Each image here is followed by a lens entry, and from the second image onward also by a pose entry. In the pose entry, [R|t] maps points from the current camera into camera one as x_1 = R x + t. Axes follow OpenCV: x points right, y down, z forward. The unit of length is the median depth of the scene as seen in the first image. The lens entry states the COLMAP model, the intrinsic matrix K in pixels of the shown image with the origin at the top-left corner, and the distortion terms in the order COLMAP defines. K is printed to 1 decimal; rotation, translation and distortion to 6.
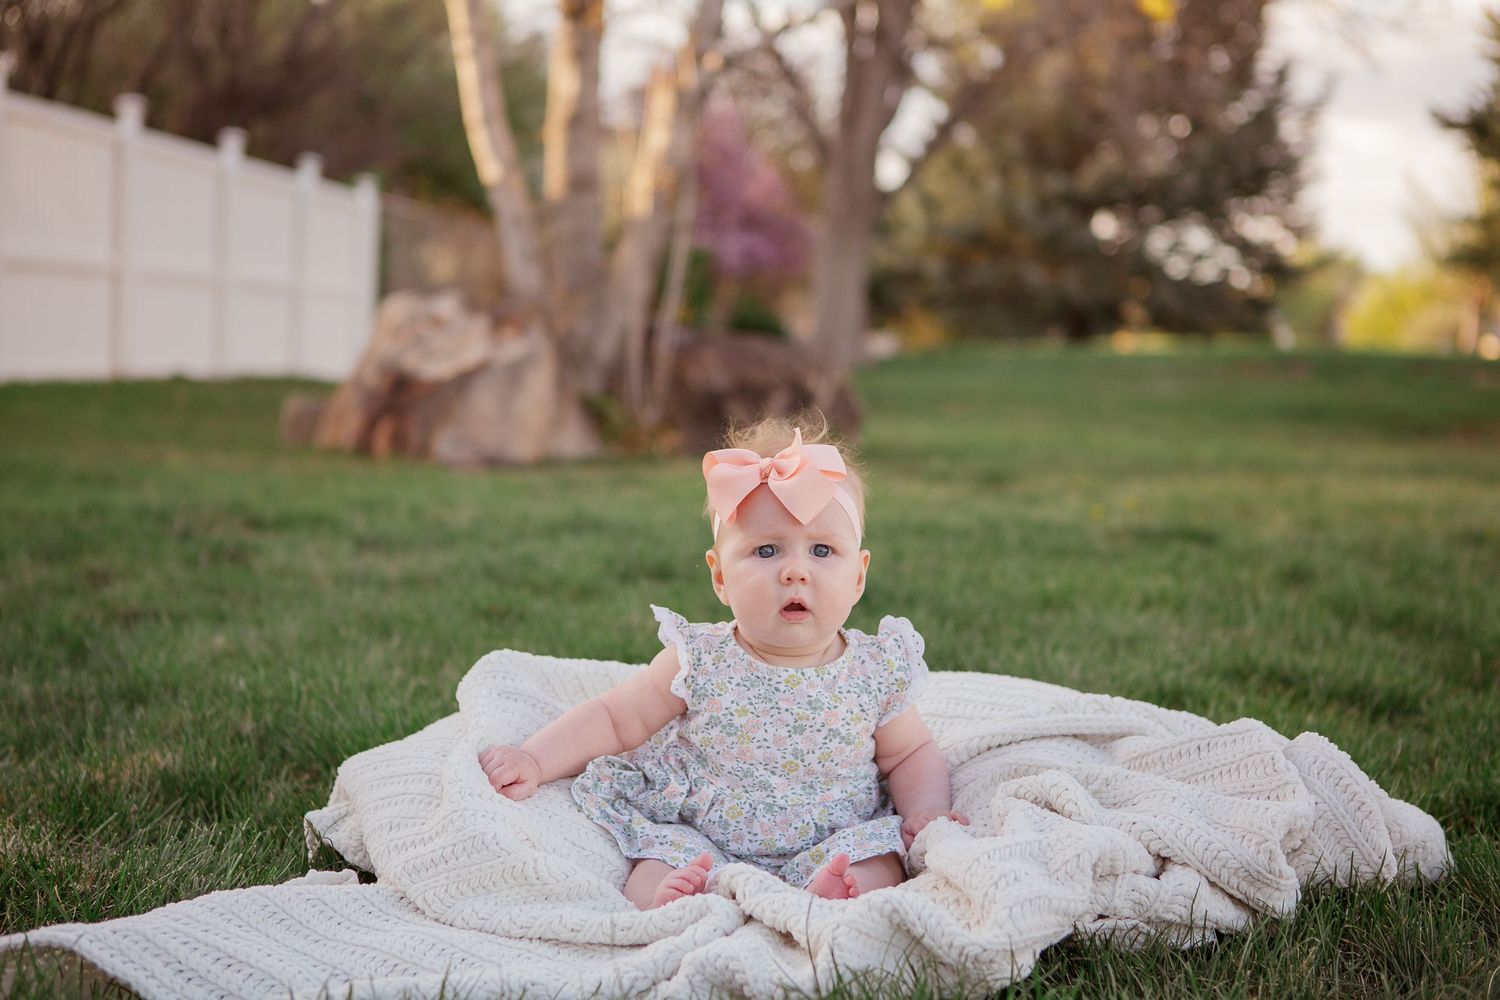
lens RADIAL K [[2302.5, 0, 750.0], [0, 2302.5, 500.0], [0, 0, 1]] dist [0.116512, 0.048374]
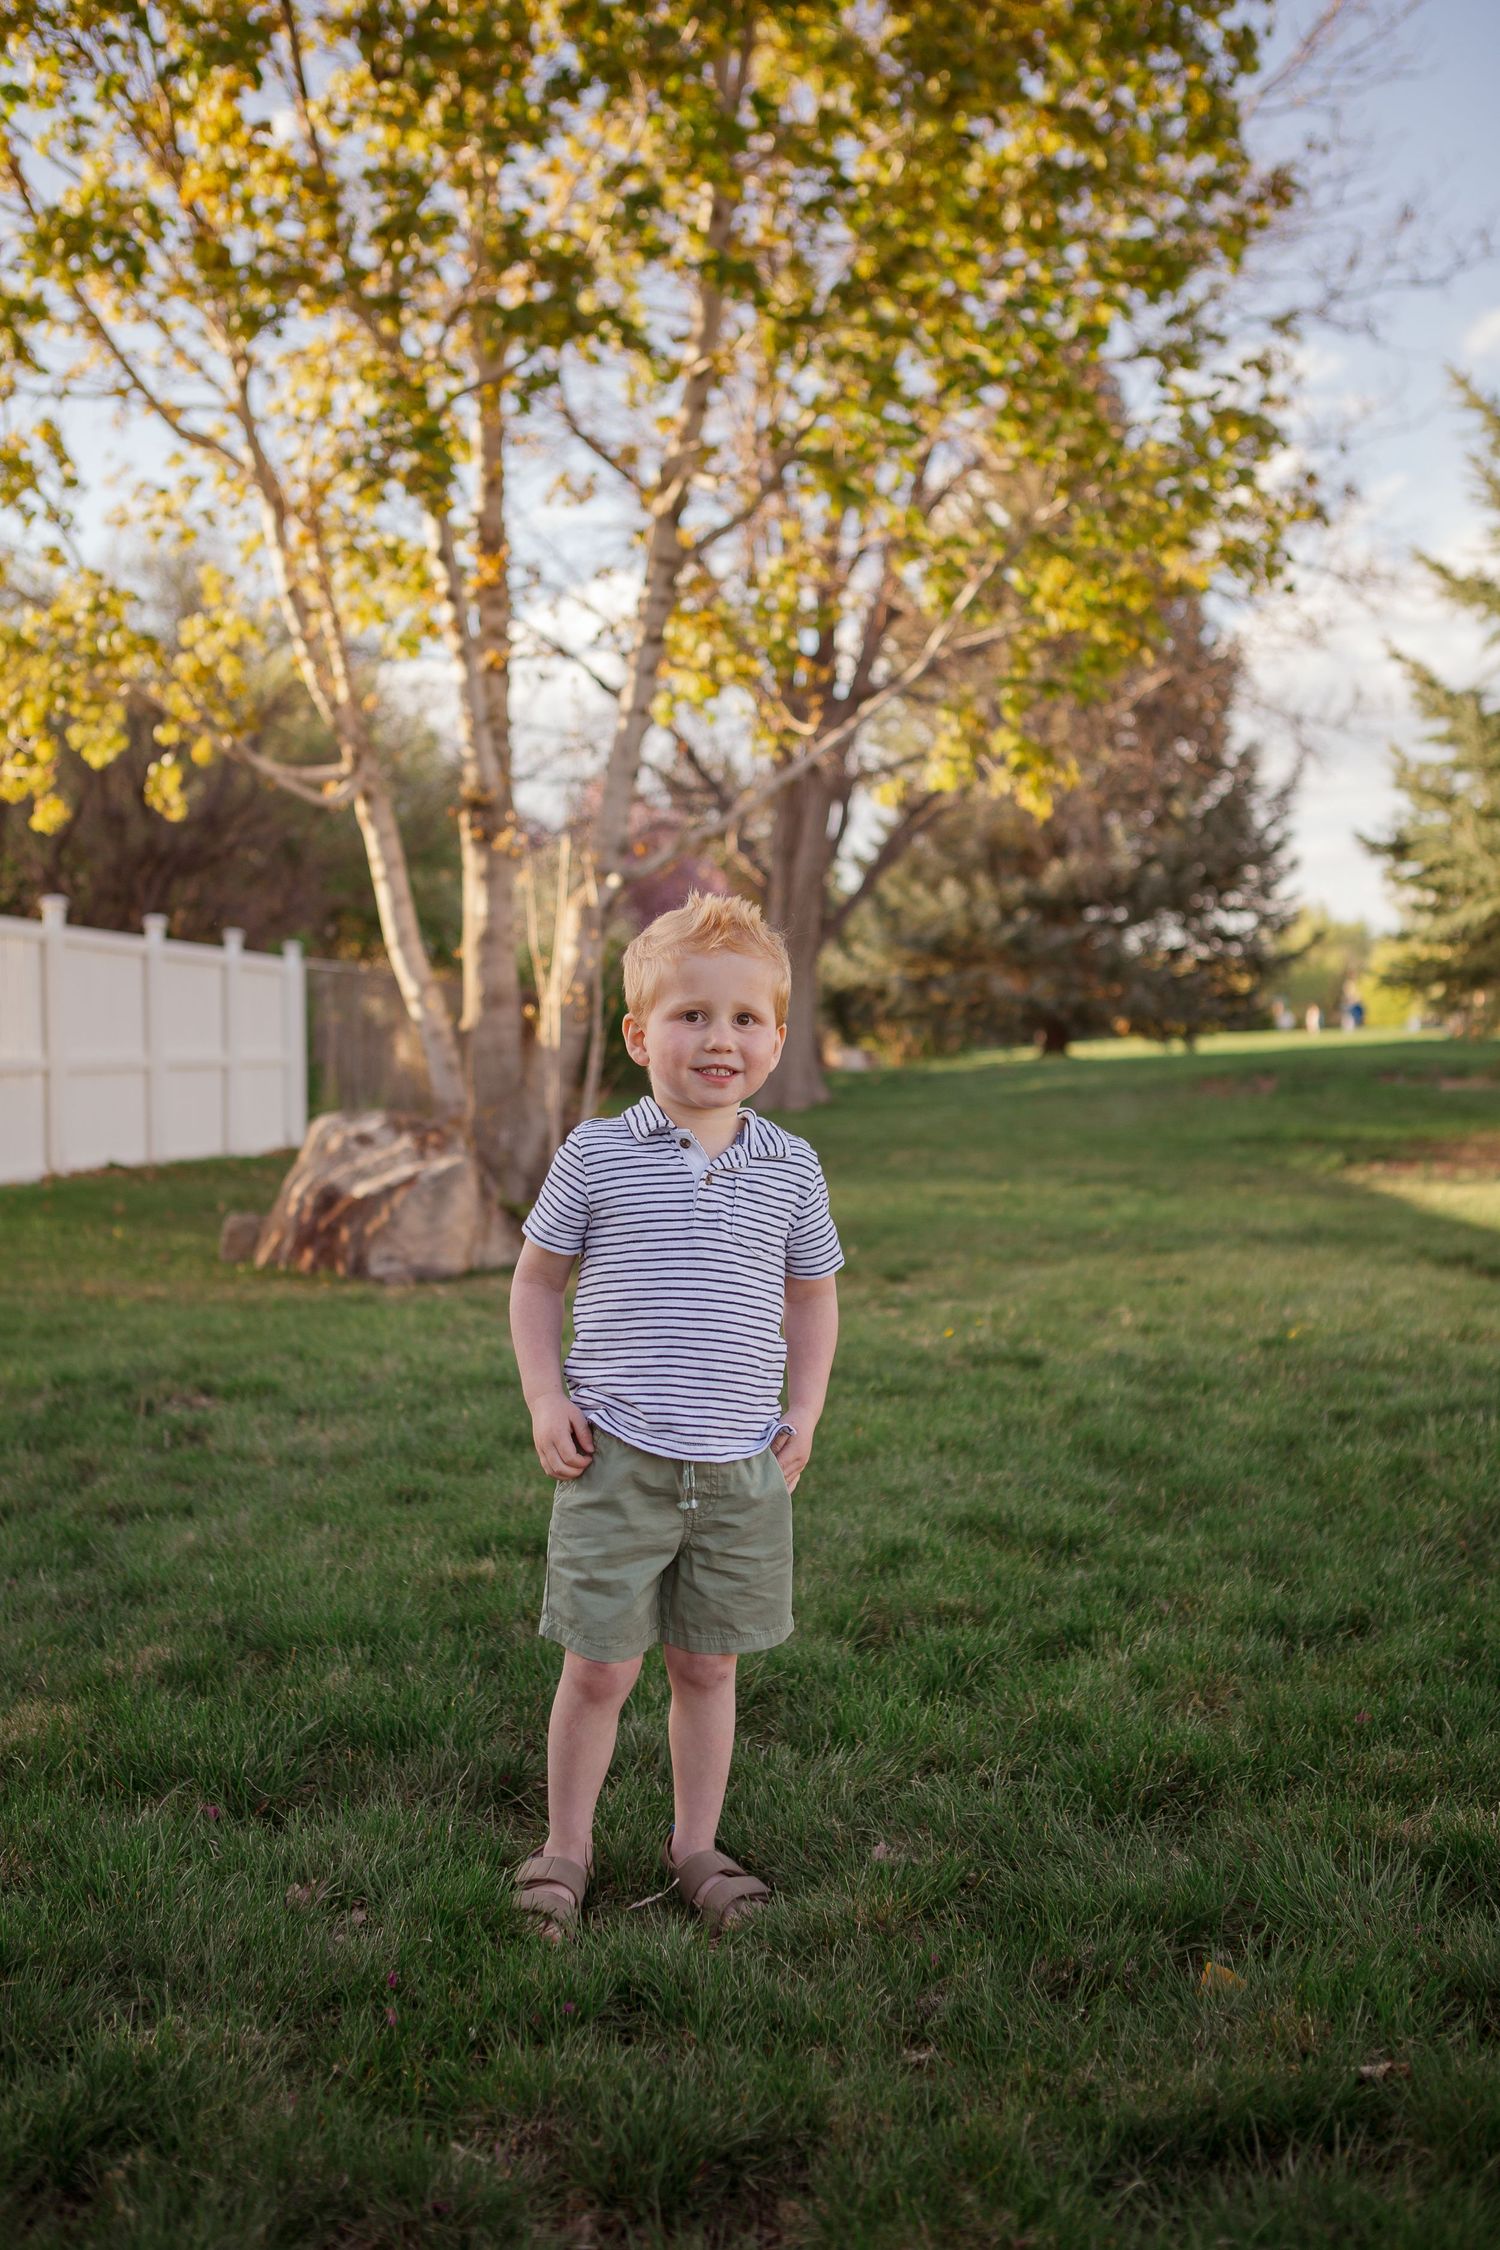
lens RADIAL K [[2562.7, 0, 750.0], [0, 2562.7, 1125.0], [0, 0, 1]] dist [0.014376, 0.010979]
pose [[0.998591, -0.052546, 0.007426, 0.029730], [0.052760, 0.998080, -0.032438, -0.037021], [-0.005707, 0.032784, 0.999446, -0.155344]]
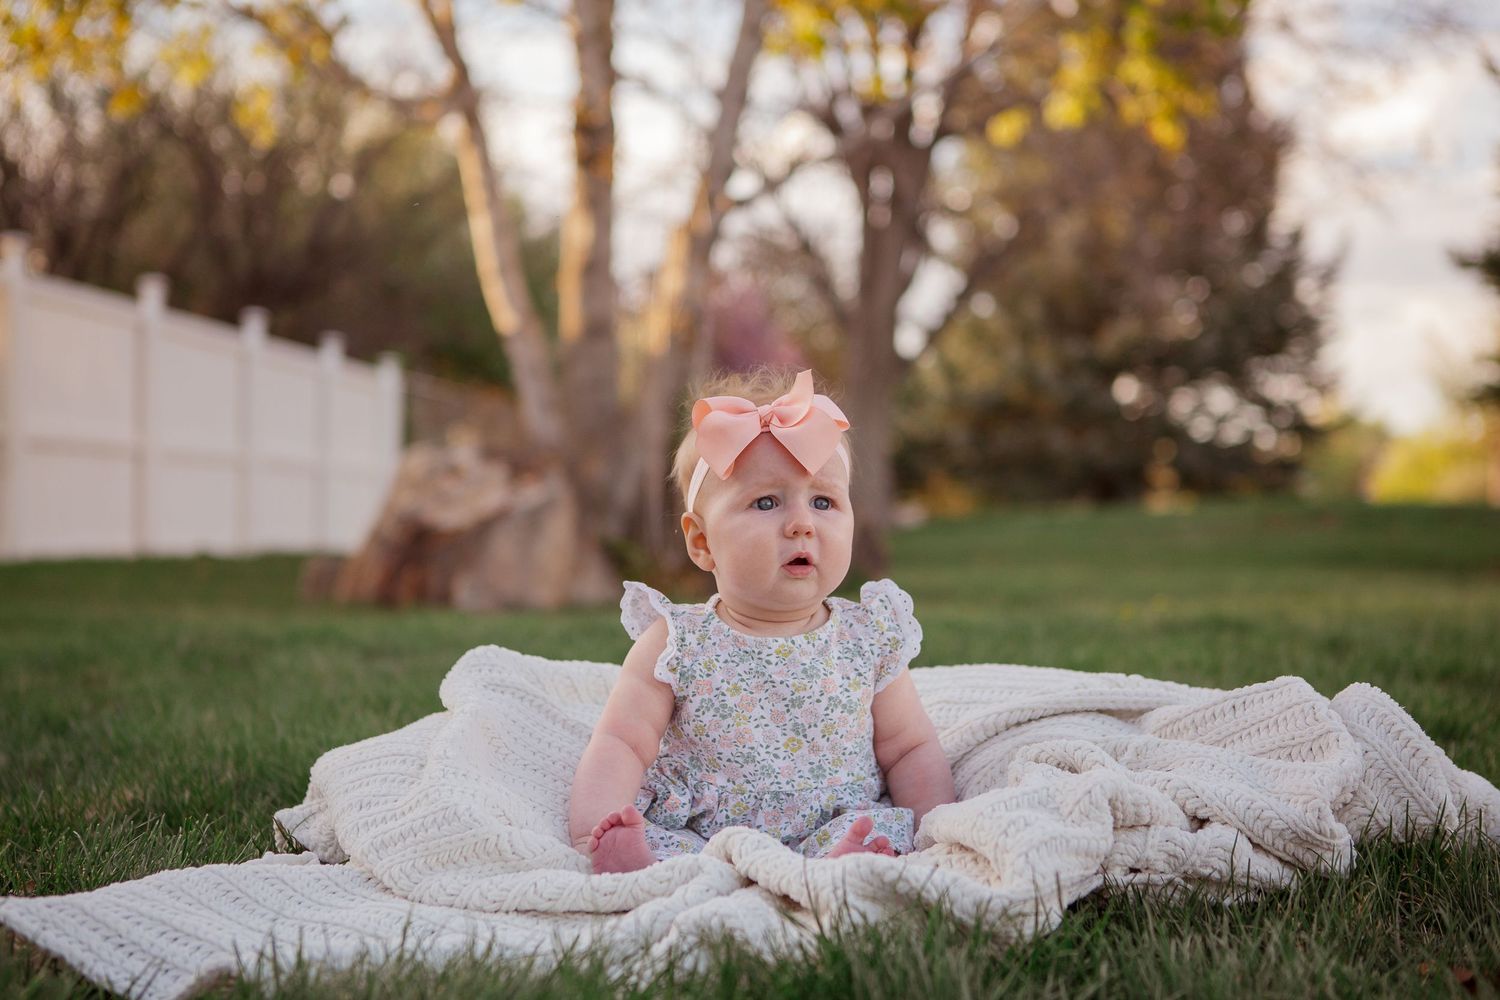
lens RADIAL K [[2302.5, 0, 750.0], [0, 2302.5, 500.0], [0, 0, 1]] dist [0.116512, 0.048374]
pose [[0.999432, -0.031381, -0.012314, 0.003082], [0.030278, 0.996223, -0.081384, 0.019261], [0.014821, 0.080965, 0.996607, 0.014280]]
